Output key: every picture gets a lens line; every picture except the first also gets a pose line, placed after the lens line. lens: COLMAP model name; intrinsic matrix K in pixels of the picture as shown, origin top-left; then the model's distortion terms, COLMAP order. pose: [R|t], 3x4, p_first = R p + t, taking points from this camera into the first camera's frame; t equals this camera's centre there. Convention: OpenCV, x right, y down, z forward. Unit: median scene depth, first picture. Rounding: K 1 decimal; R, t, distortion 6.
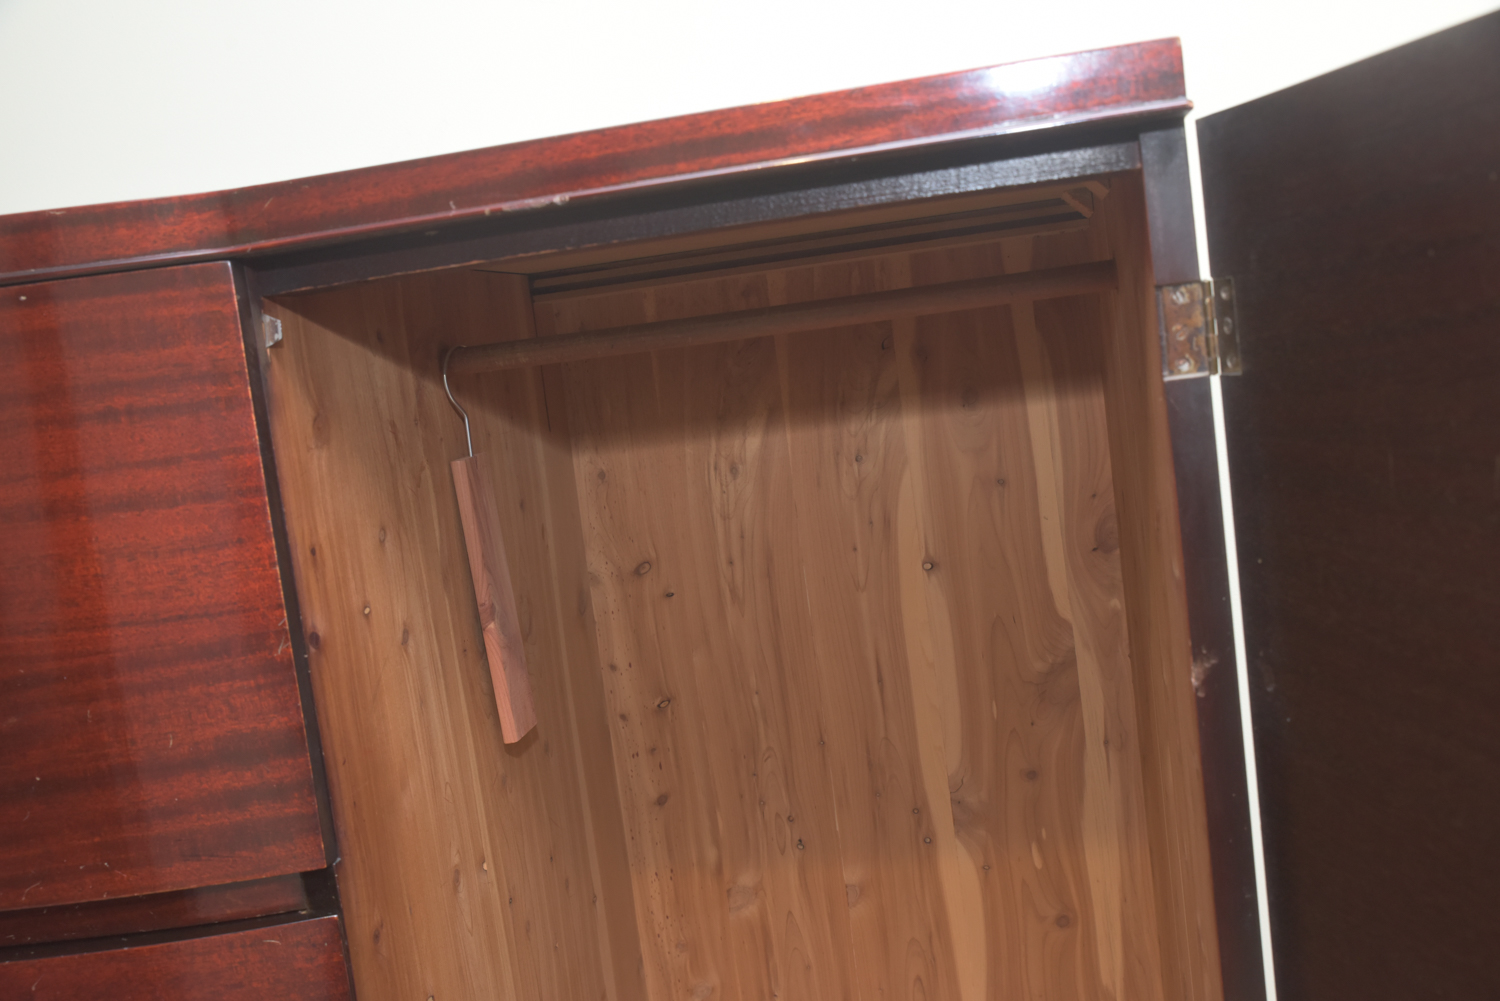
lens RADIAL K [[1466.1, 0, 747.0], [0, 1466.1, 486.9], [0, 0, 1]] dist [-0.067873, 0.000000]
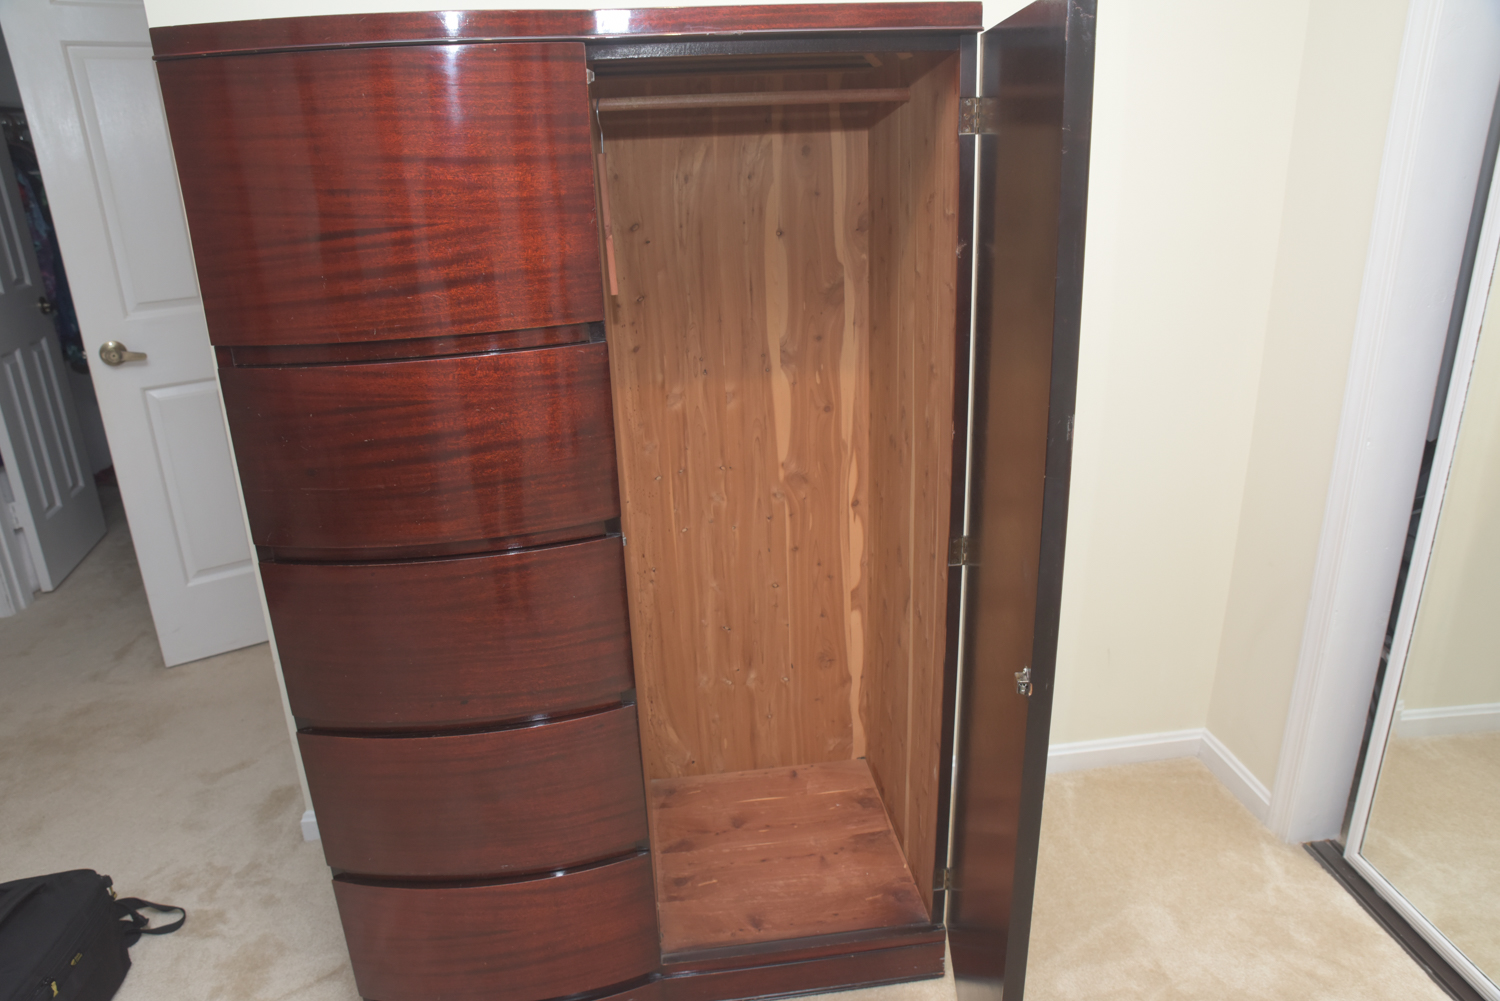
lens RADIAL K [[1099.1, 0, 754.6], [0, 1099.1, 508.4], [0, 0, 1]] dist [-0.082164, 0.016857]
pose [[0.942368, -0.014562, 0.334261, -0.420728], [-0.054871, 0.978799, 0.197337, 0.128635], [-0.330048, -0.204305, 0.921590, -0.477029]]
